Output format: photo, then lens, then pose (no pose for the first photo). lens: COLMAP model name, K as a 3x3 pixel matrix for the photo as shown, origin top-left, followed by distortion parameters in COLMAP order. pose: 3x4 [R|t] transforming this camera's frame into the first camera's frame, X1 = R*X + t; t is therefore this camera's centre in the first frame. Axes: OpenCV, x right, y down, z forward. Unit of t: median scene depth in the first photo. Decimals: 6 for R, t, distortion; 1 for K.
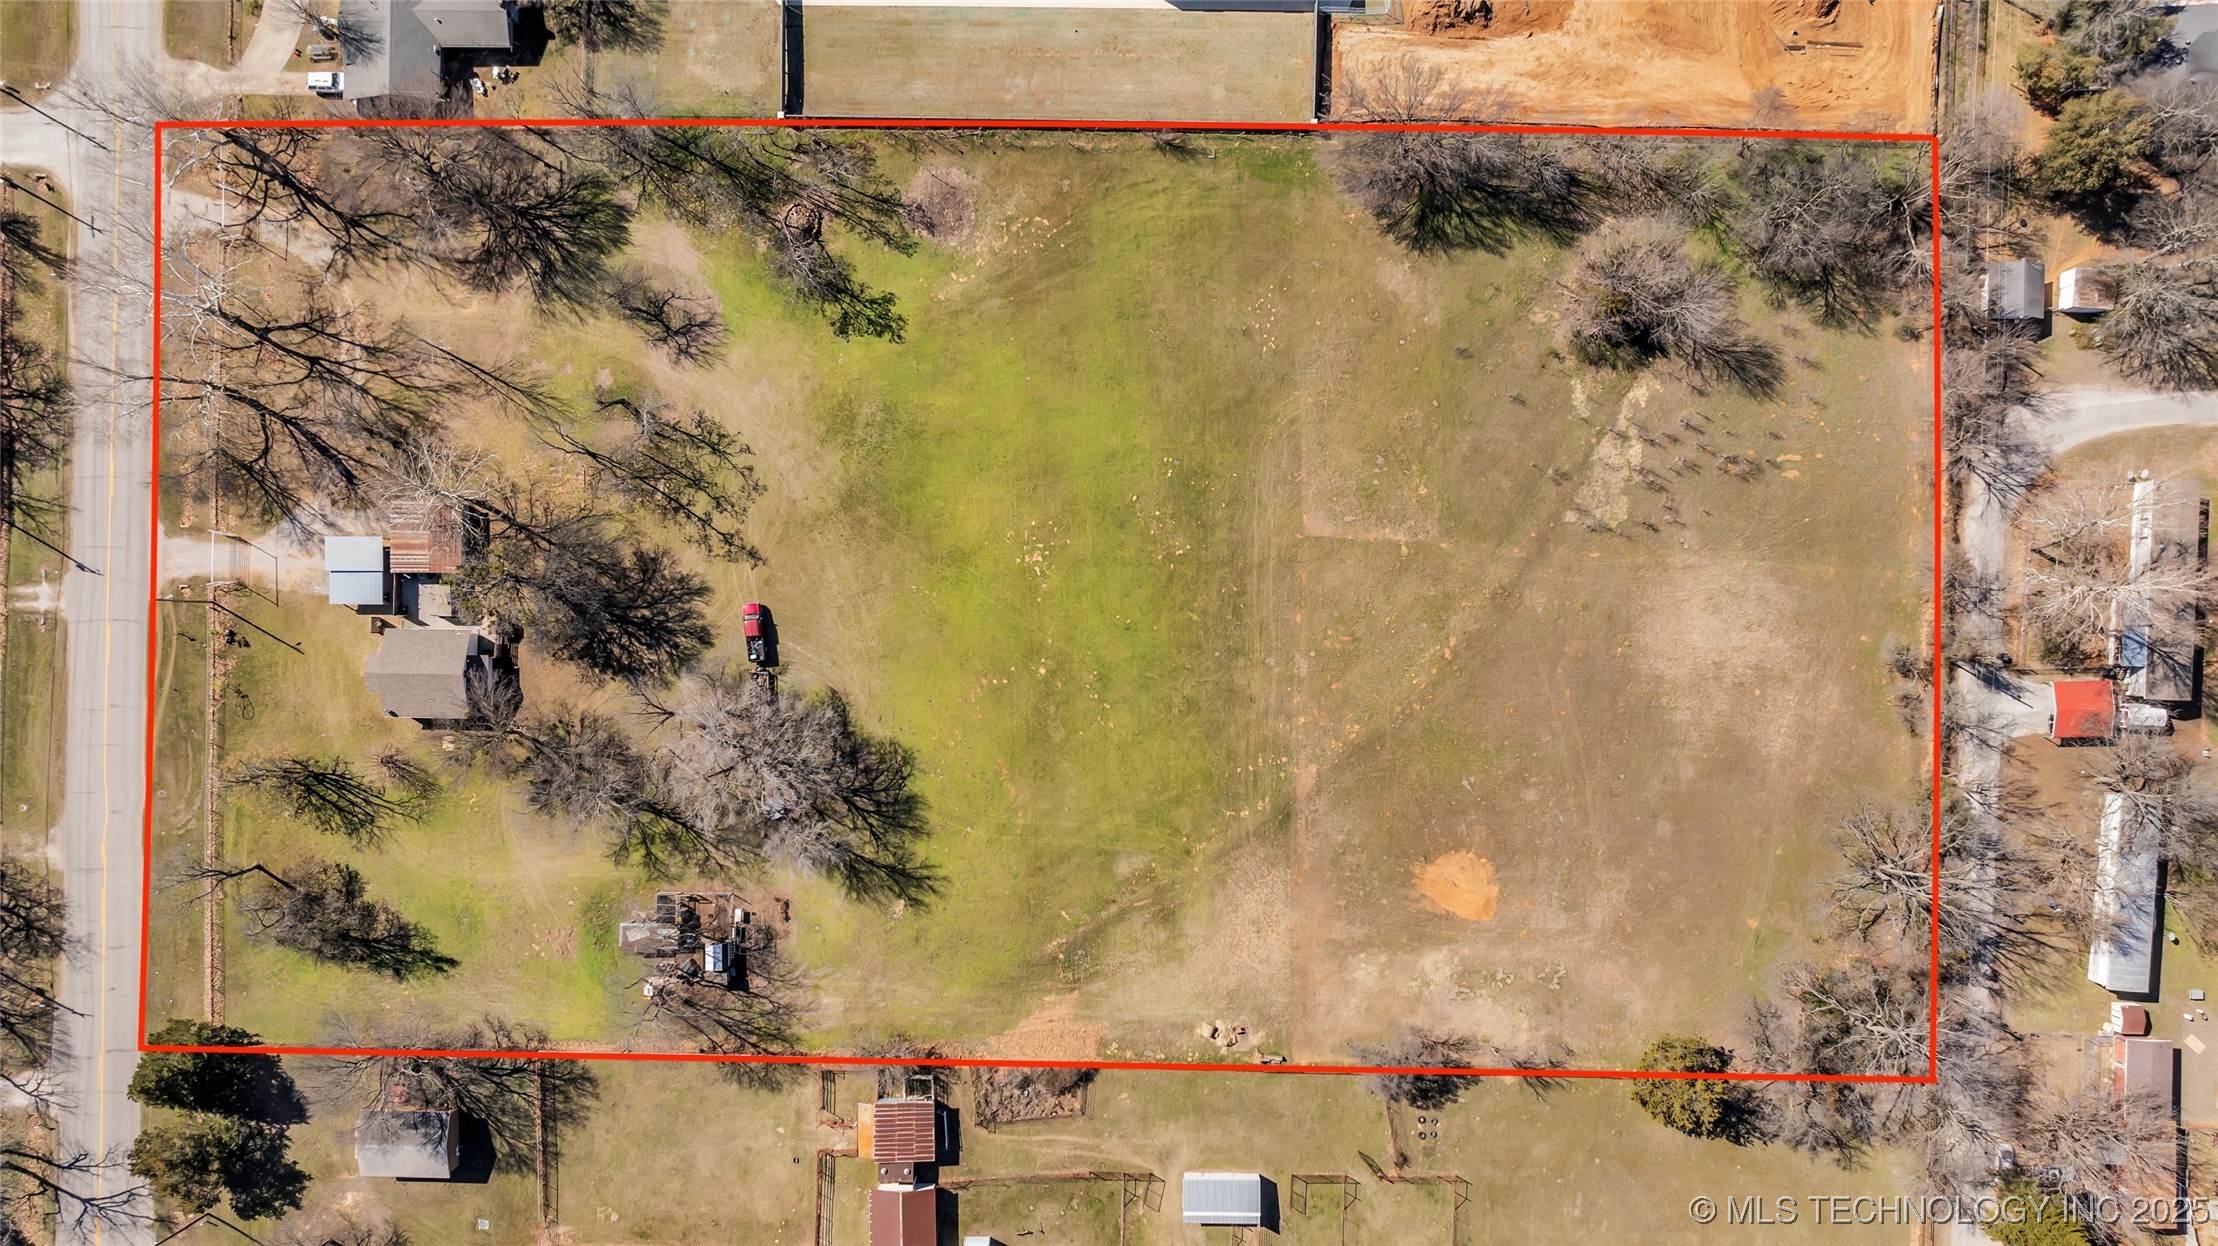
lens RADIAL K [[1566.6, 0, 1118.6], [0, 1566.6, 626.9], [0, 0, 1]] dist [-0.015245, 0.004513]
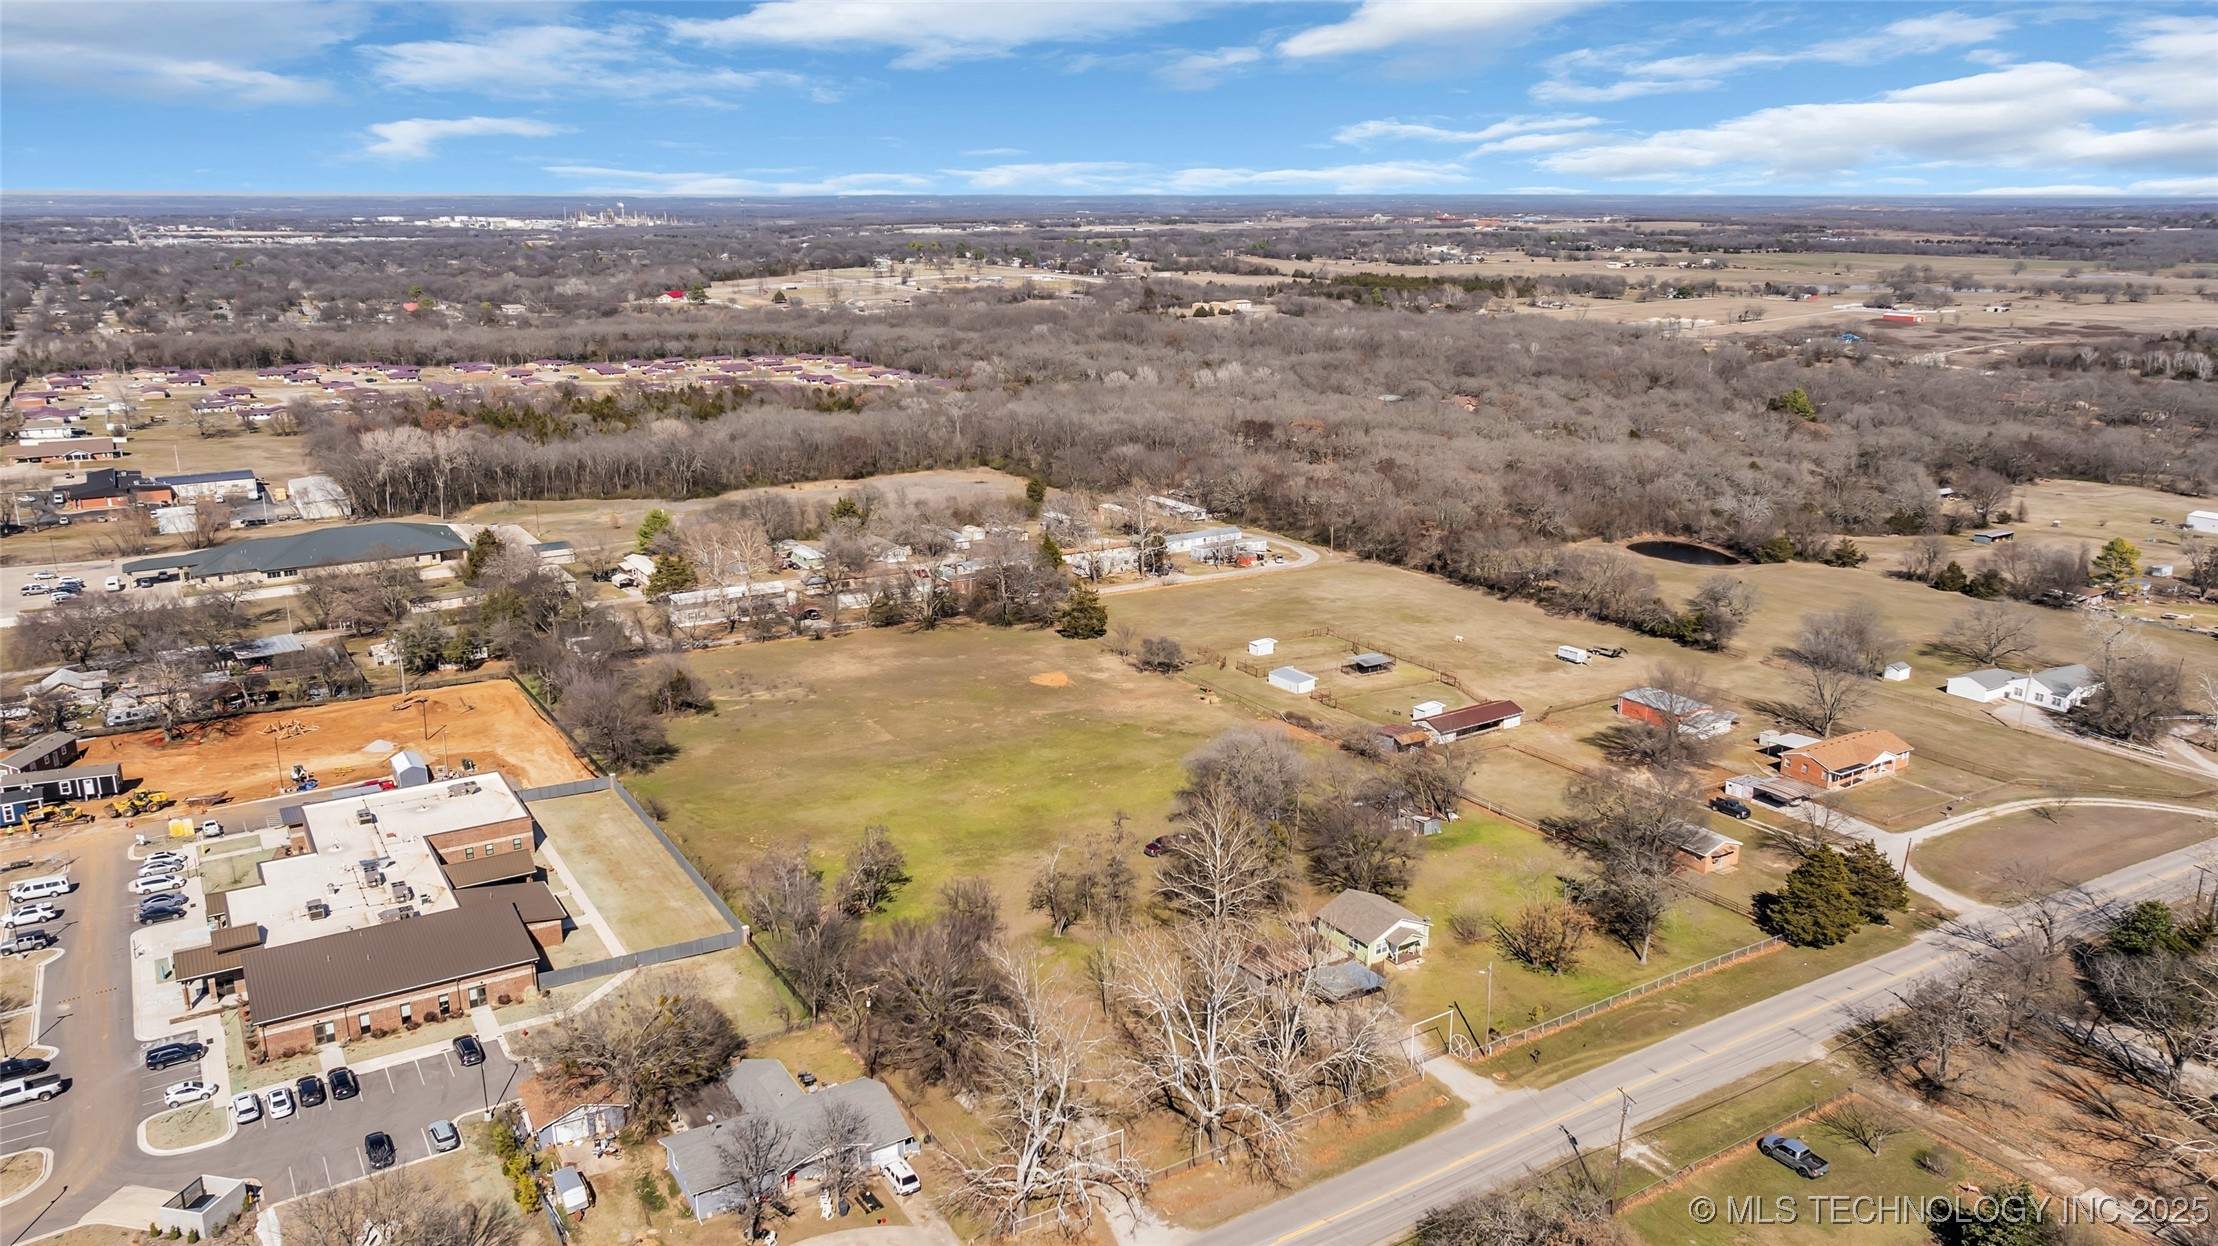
lens RADIAL K [[1574.6, 0, 1113.3], [0, 1574.6, 655.1], [0, 0, 1]] dist [-0.017878, 0.000989]
pose [[-0.538329, -0.227597, 0.811419, -1.144789], [0.842716, -0.151894, 0.516487, -0.625180], [0.005698, 0.961836, 0.273569, 0.529236]]
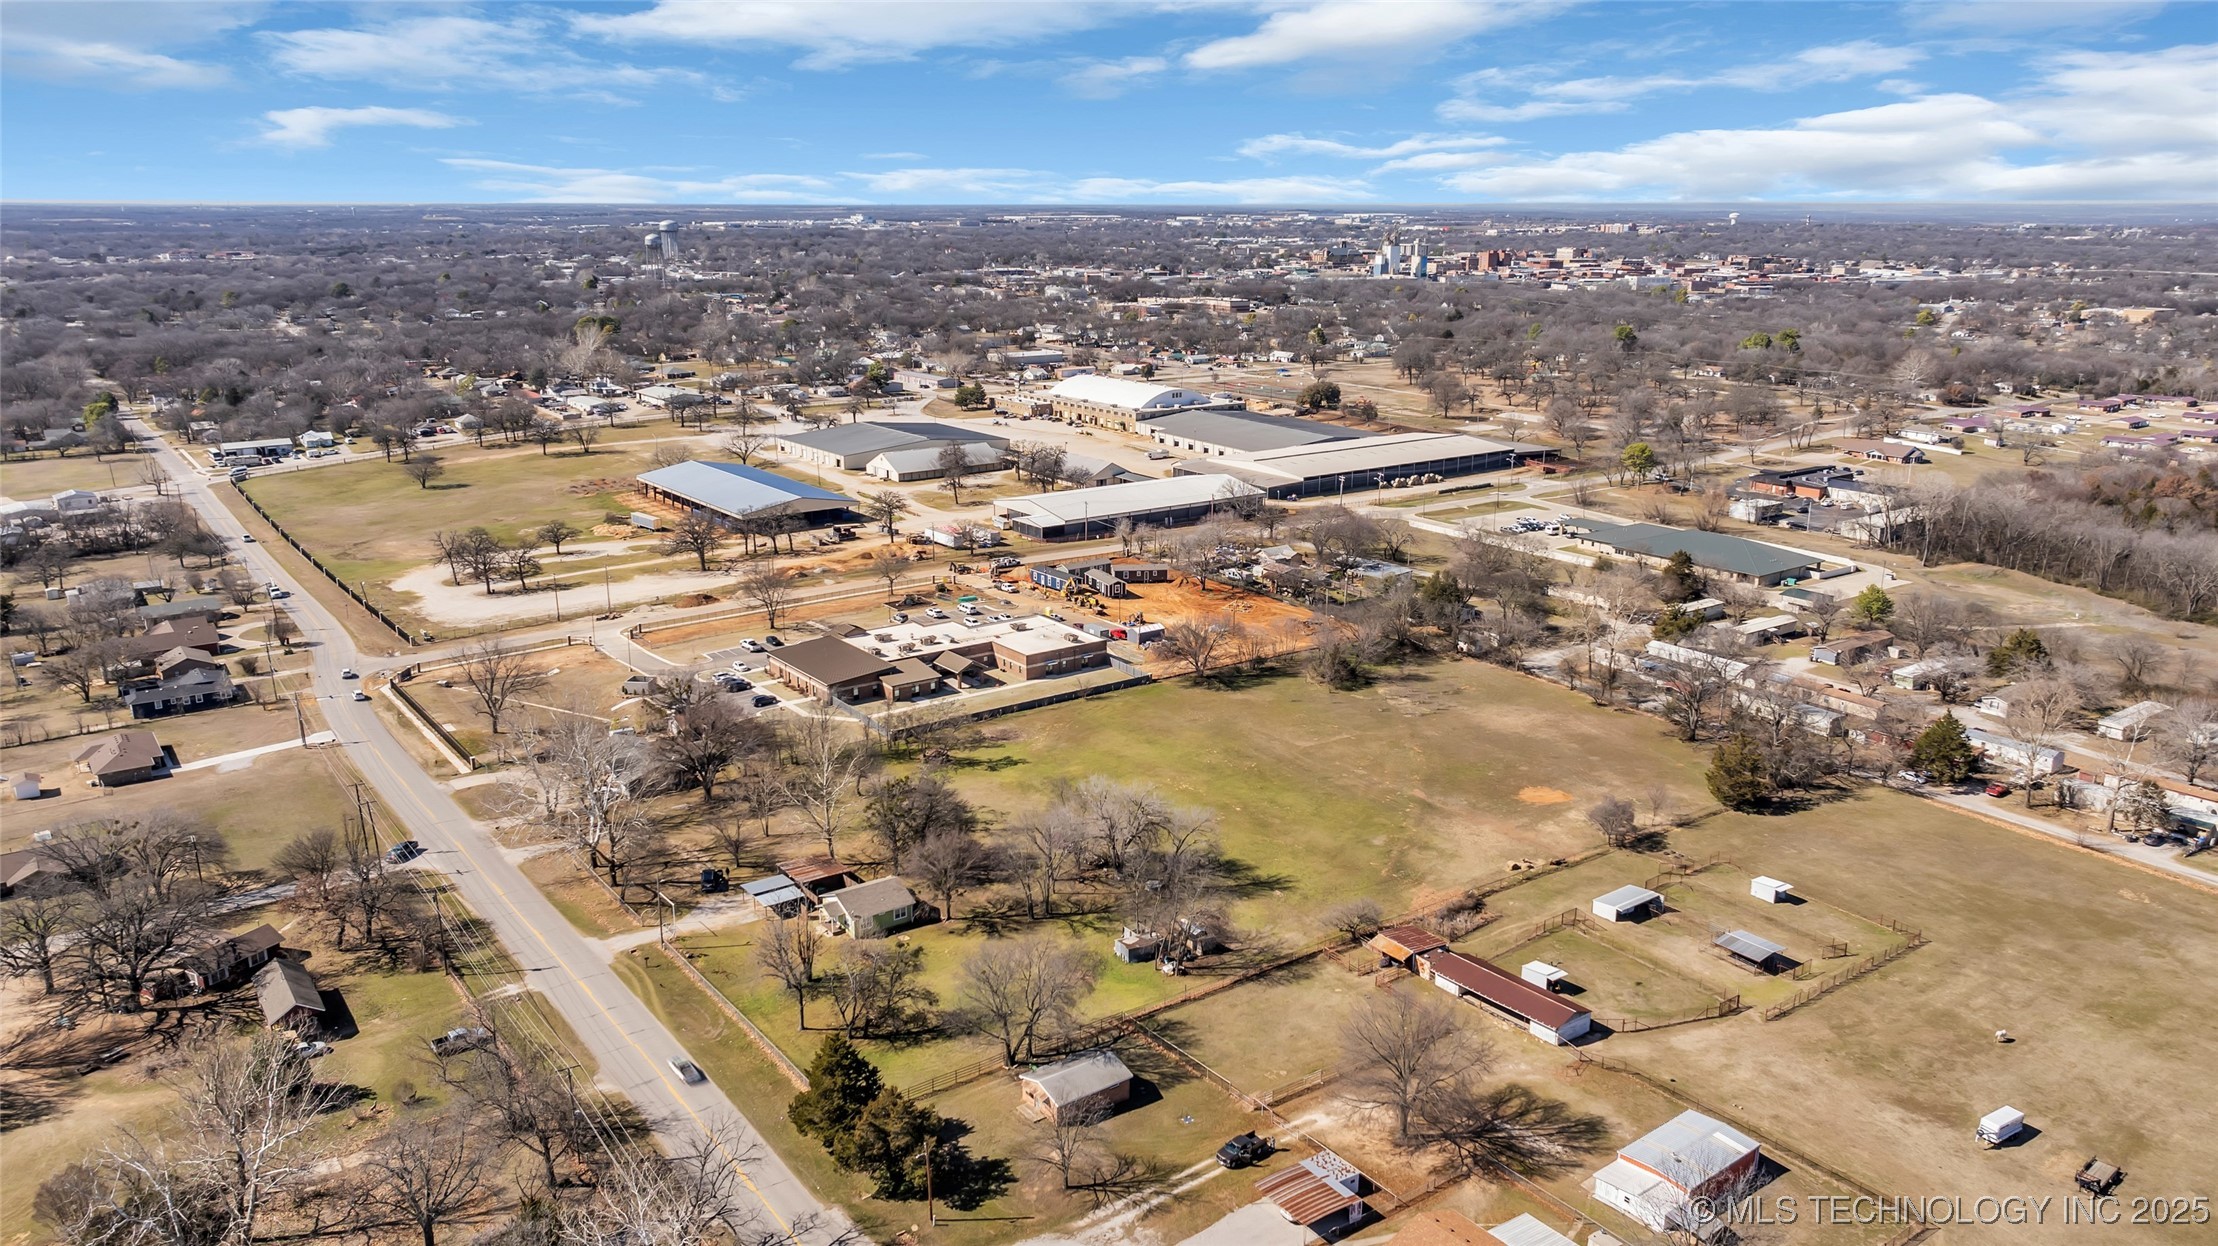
lens RADIAL K [[1566.6, 0, 1118.6], [0, 1566.6, 626.9], [0, 0, 1]] dist [-0.015245, 0.004513]
pose [[0.792203, -0.149861, 0.591571, -0.964235], [0.610183, 0.209705, -0.764003, 1.028341], [-0.009561, 0.966212, 0.257572, 0.465689]]
